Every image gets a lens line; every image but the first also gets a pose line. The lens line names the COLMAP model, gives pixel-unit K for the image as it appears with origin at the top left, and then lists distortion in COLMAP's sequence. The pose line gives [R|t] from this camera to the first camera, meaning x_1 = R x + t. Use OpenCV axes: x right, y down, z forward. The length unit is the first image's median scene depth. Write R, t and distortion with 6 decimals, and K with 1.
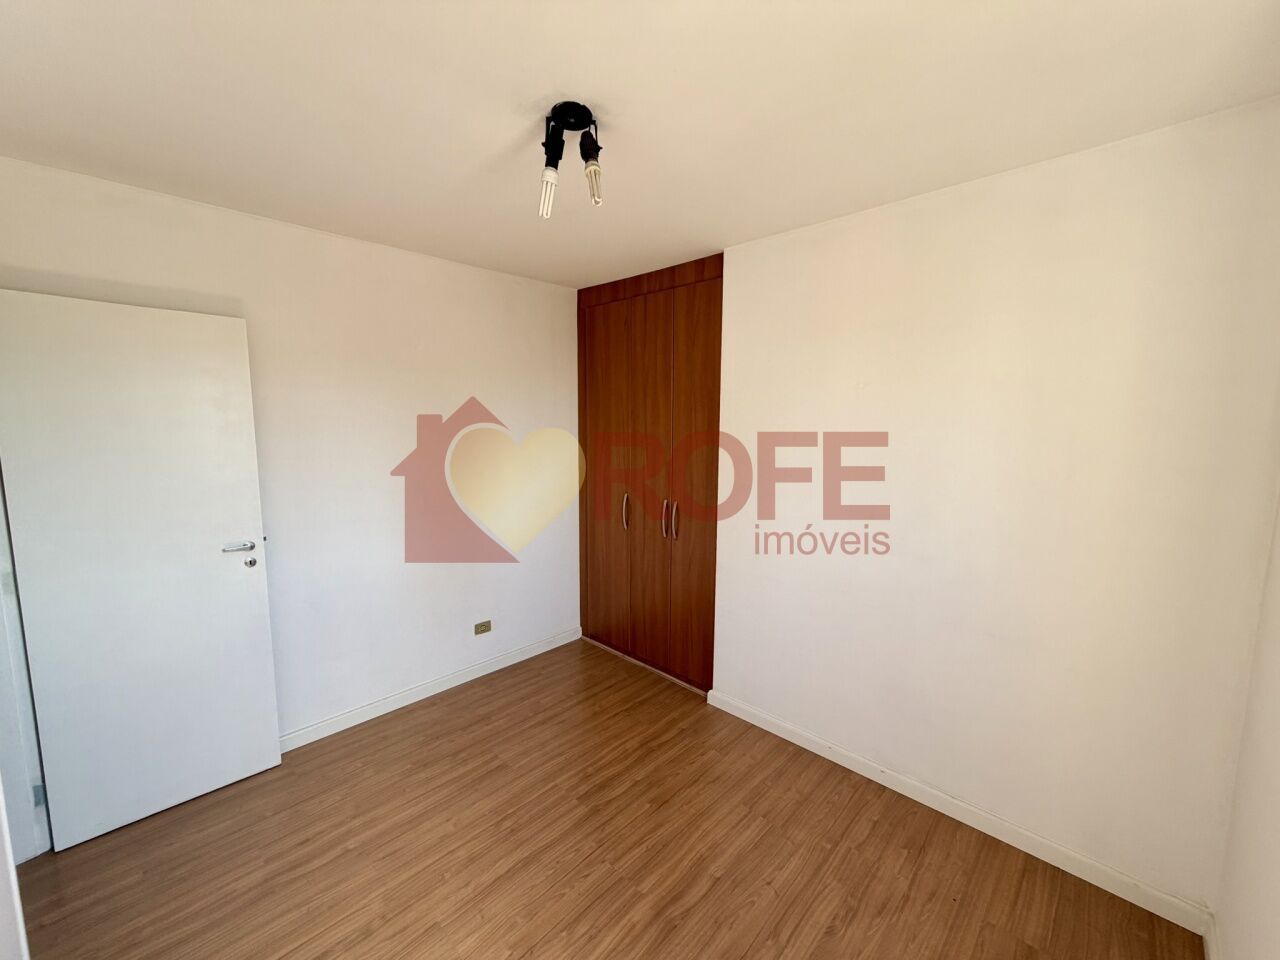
lens RADIAL K [[510.8, 0, 618.0], [0, 510.8, 481.2], [0, 0, 1]] dist [0.000916, -0.000217]
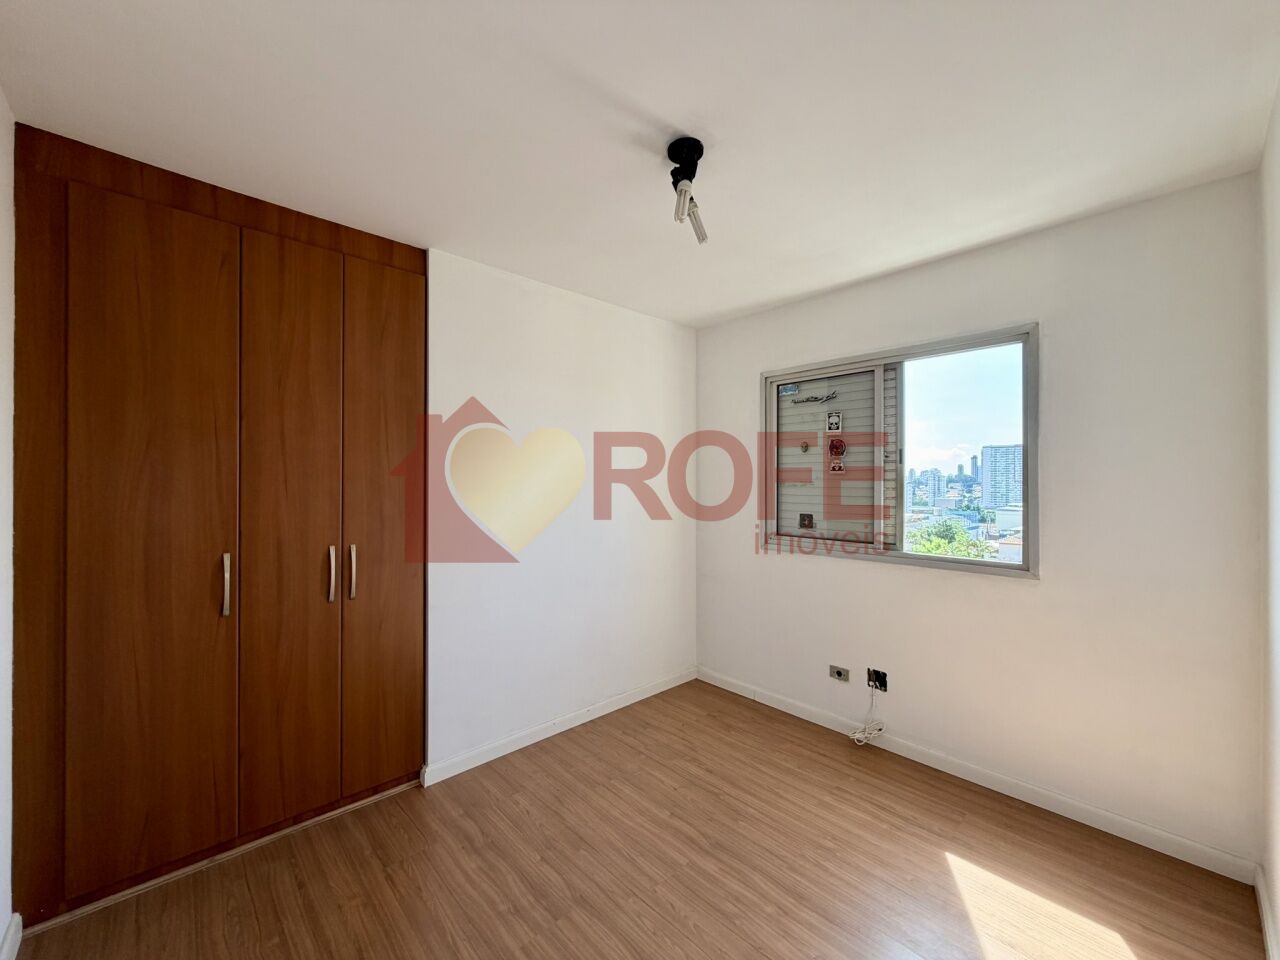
lens RADIAL K [[510.8, 0, 652.6], [0, 510.8, 479.1], [0, 0, 1]] dist [0.000916, -0.000217]
pose [[0.014713, 0.009105, 0.999850, -0.891614], [0.118769, 0.992863, -0.010789, 0.011462], [-0.992813, 0.118910, 0.013527, 0.836175]]
